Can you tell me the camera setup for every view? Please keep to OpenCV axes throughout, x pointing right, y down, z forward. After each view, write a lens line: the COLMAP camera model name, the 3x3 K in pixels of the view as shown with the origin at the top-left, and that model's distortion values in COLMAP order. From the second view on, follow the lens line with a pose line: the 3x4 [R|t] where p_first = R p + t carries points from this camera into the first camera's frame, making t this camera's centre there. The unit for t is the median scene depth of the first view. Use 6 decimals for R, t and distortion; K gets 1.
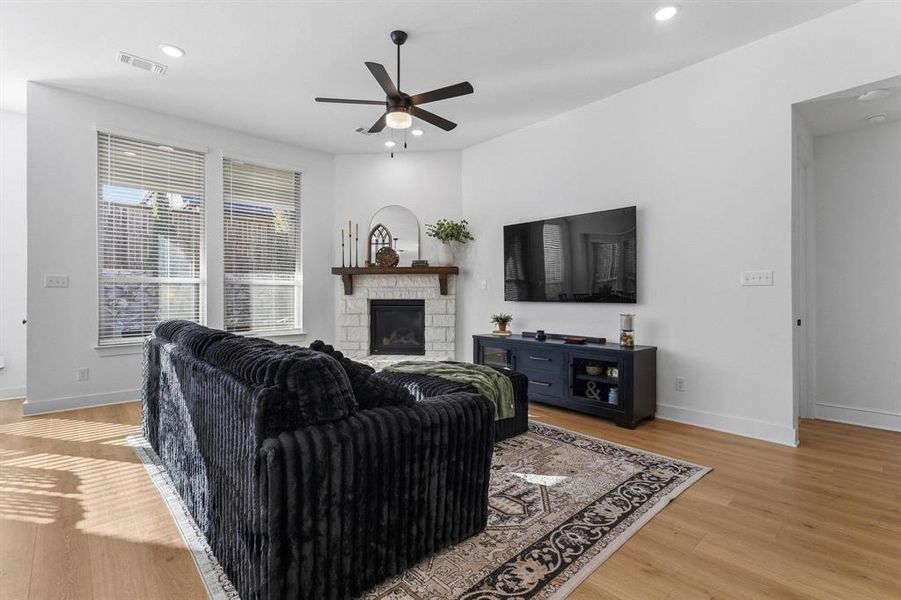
lens RADIAL K [[420.4, 0, 450.1], [0, 420.4, 295.7], [0, 0, 1]] dist [-0.000098, 0.000094]
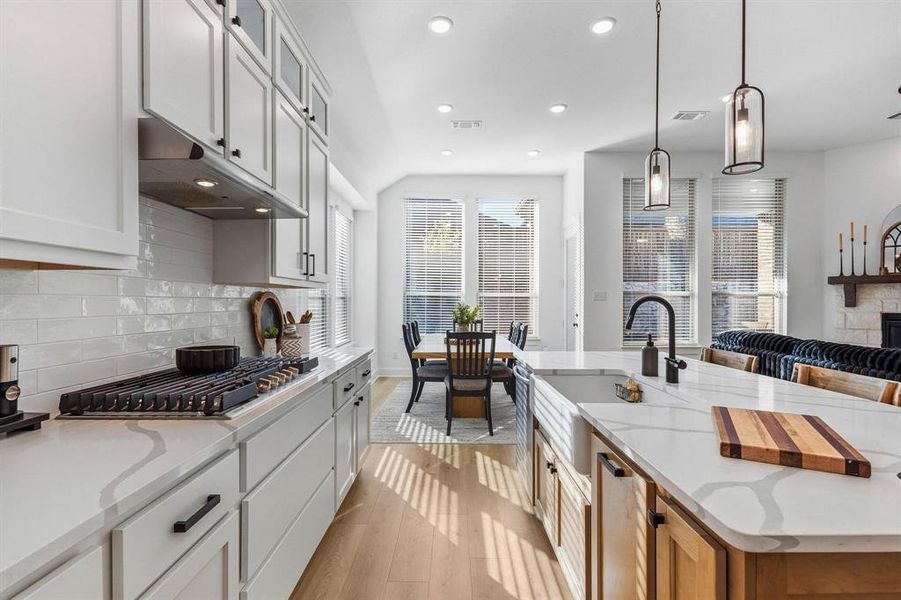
lens RADIAL K [[422.6, 0, 450.5], [0, 422.6, 300.0], [0, 0, 1]] dist [0.001576, 0.000124]
pose [[0.732202, 0.003880, -0.681076, -0.519349], [-0.002533, 0.999992, 0.002974, -0.035680], [0.681082, -0.000452, 0.732207, -0.446278]]
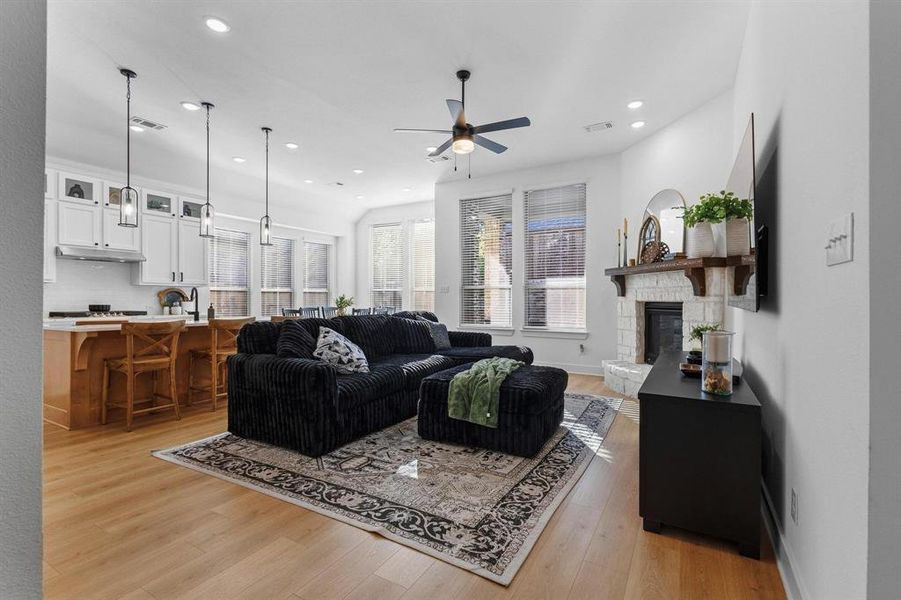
lens RADIAL K [[413.3, 0, 450.7], [0, 413.3, 298.3], [0, 0, 1]] dist [0.003372, 0.000287]
pose [[0.296109, 0.002540, -0.955151, 1.122981], [0.000895, 0.999995, 0.002937, -0.001406], [0.955154, -0.001725, 0.296105, 0.722534]]
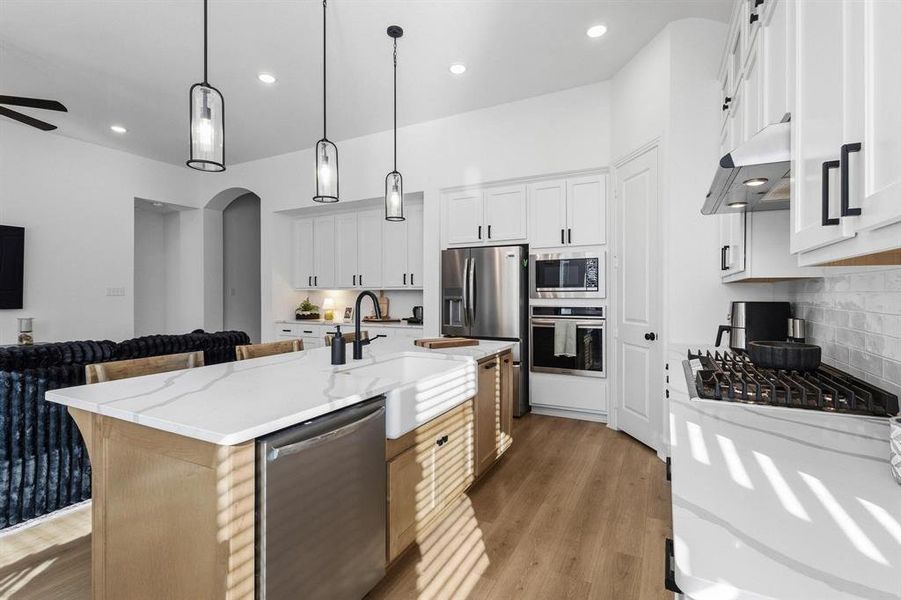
lens RADIAL K [[413.3, 0, 450.7], [0, 413.3, 298.3], [0, 0, 1]] dist [0.003372, 0.000287]
pose [[-0.343095, -0.001373, 0.939300, -1.514962], [-0.003624, 0.999993, 0.000138, -0.025235], [-0.939294, -0.003357, -0.343098, 0.360566]]
